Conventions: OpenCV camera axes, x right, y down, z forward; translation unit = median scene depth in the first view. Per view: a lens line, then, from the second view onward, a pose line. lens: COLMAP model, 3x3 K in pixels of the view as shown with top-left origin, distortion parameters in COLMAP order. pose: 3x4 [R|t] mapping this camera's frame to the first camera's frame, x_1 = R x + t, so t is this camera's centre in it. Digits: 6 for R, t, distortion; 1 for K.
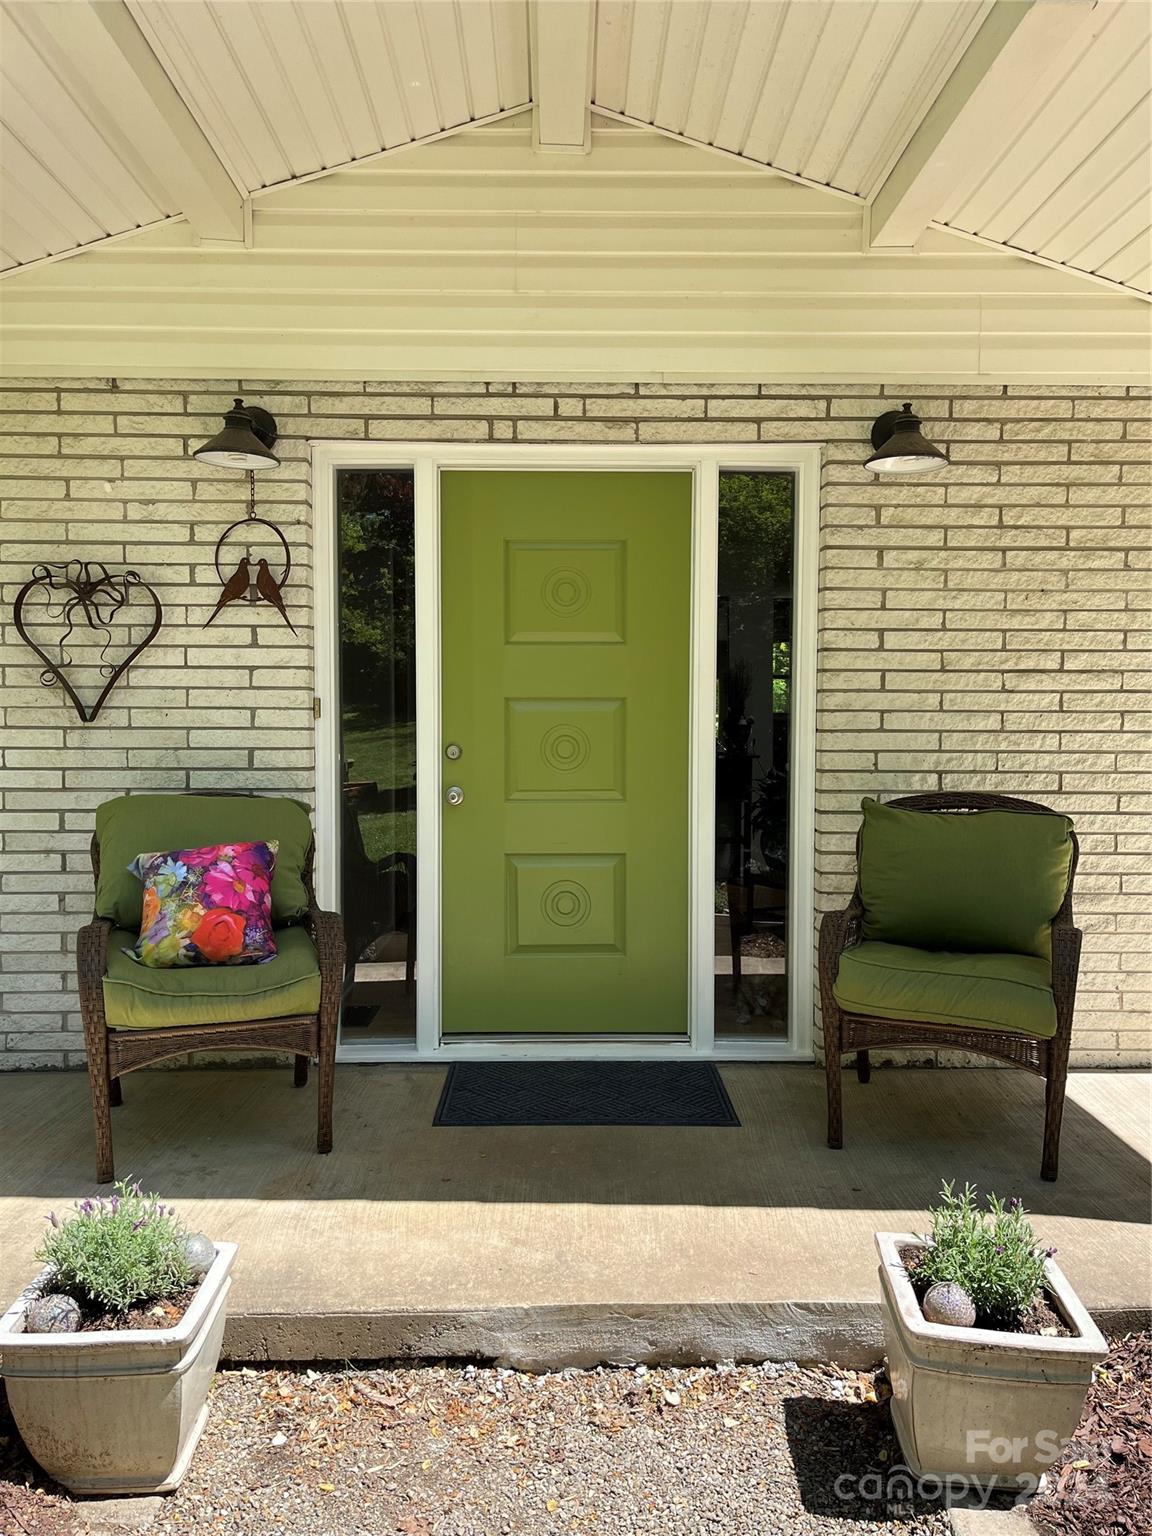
lens RADIAL K [[1178.6, 0, 576.0], [0, 1178.6, 768.0], [0, 0, 1]] dist [0.001569, 0.000235]
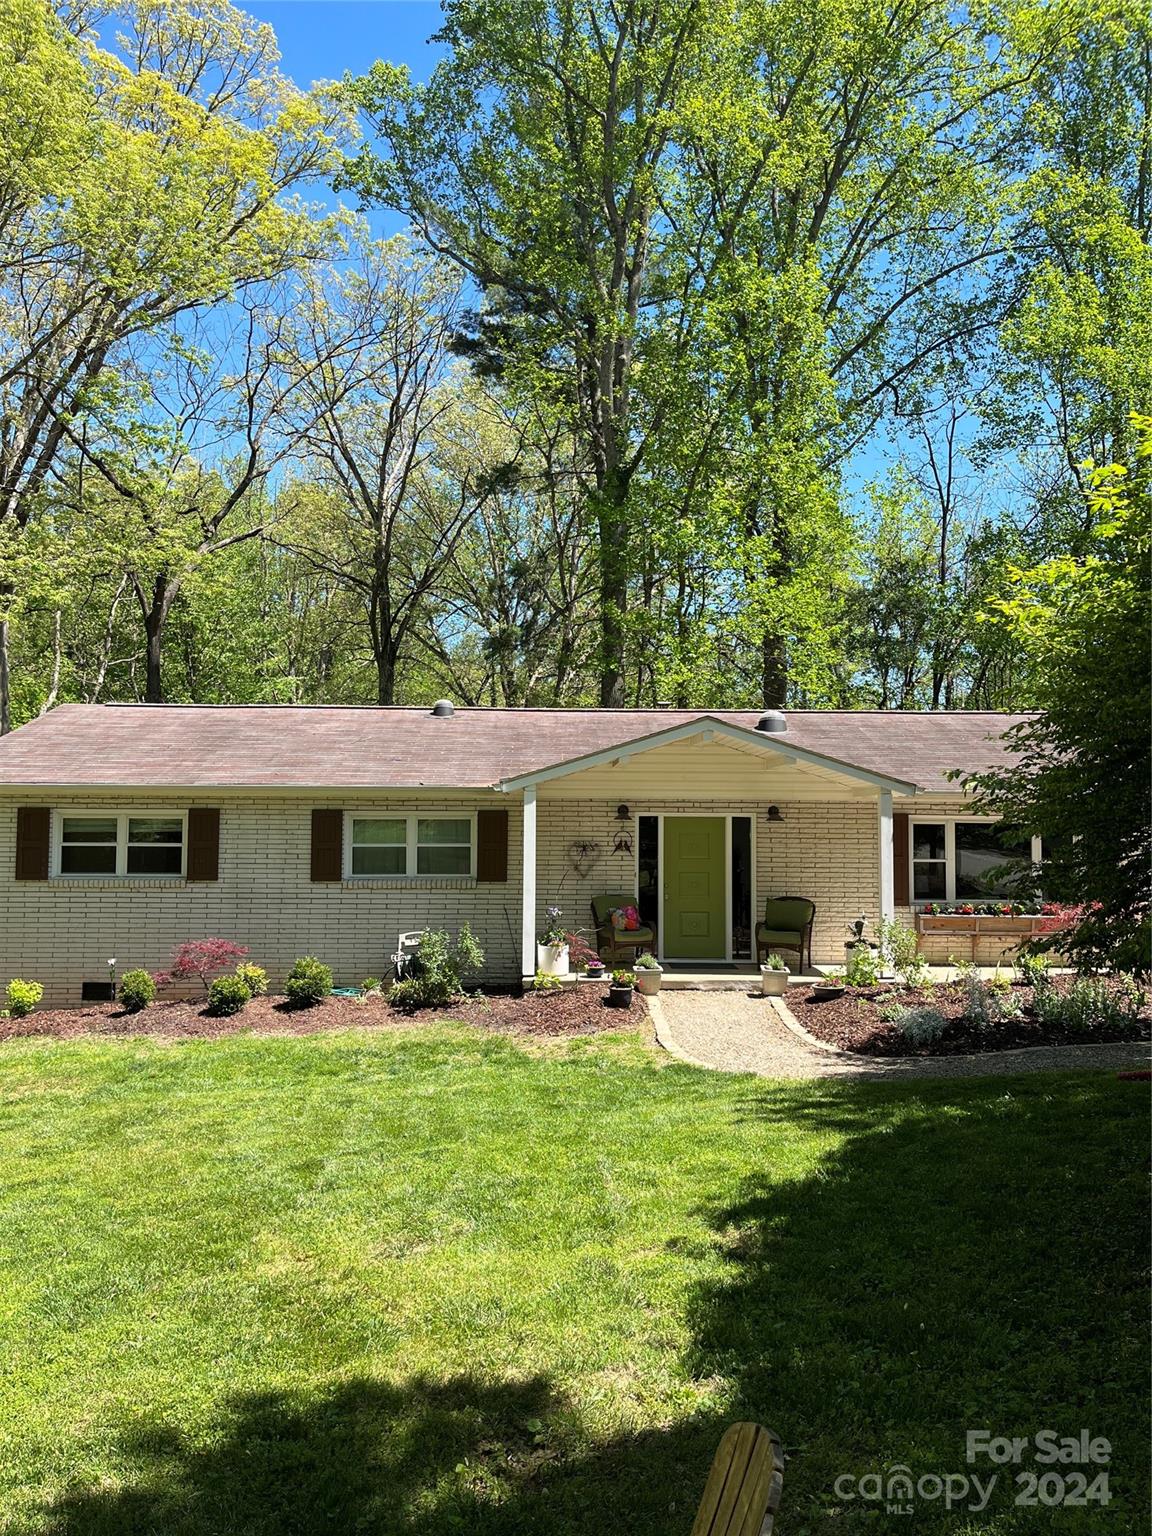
lens RADIAL K [[1178.6, 0, 576.0], [0, 1178.6, 768.0], [0, 0, 1]] dist [0.001569, 0.000235]
pose [[0.999938, 0.007611, 0.008153, -0.476792], [-0.006675, 0.993990, -0.109272, 0.028677], [-0.008935, 0.109210, 0.993978, -3.233974]]
